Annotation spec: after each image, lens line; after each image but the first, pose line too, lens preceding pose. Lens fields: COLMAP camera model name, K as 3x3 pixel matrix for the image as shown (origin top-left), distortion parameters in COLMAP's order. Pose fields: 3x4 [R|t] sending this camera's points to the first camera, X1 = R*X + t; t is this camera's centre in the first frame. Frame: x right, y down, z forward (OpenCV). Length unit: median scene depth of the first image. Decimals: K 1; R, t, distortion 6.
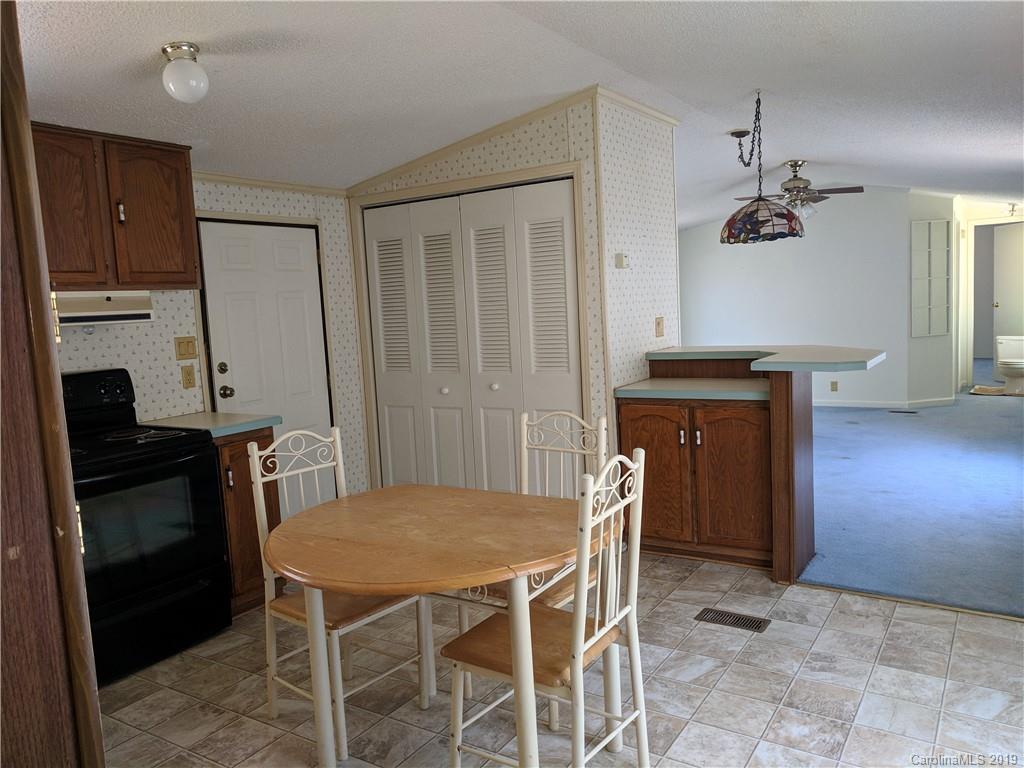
lens RADIAL K [[769.3, 0, 513.4], [0, 769.3, 383.4], [0, 0, 1]] dist [0.008526, 0.009903]
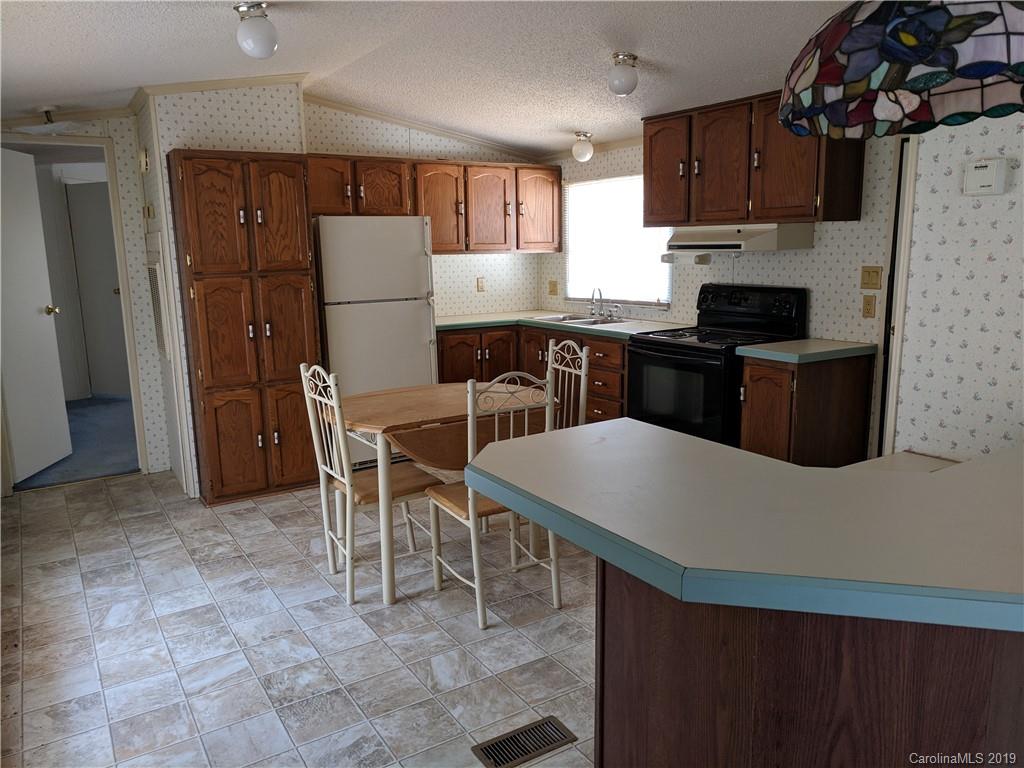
lens RADIAL K [[769.3, 0, 516.3], [0, 769.3, 384.0], [0, 0, 1]] dist [0.008526, 0.009903]
pose [[-0.413864, 0.226278, -0.881768, 0.901655], [-0.054728, 0.960679, 0.272215, -0.212909], [0.908692, 0.160918, -0.385207, 1.315010]]
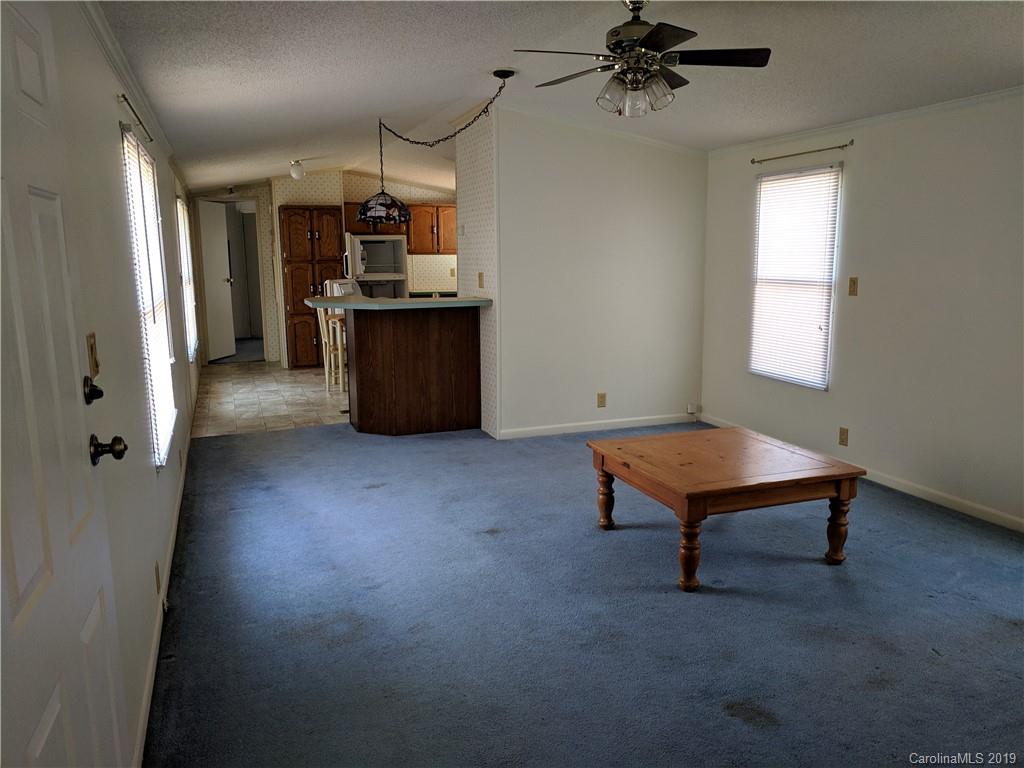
lens RADIAL K [[769.3, 0, 511.7], [0, 769.3, 383.0], [0, 0, 1]] dist [0.008526, 0.009903]
pose [[-0.592336, 0.193350, -0.782147, 1.821220], [-0.044361, 0.961478, 0.271278, -0.395810], [0.804469, 0.195385, -0.560941, 2.737608]]
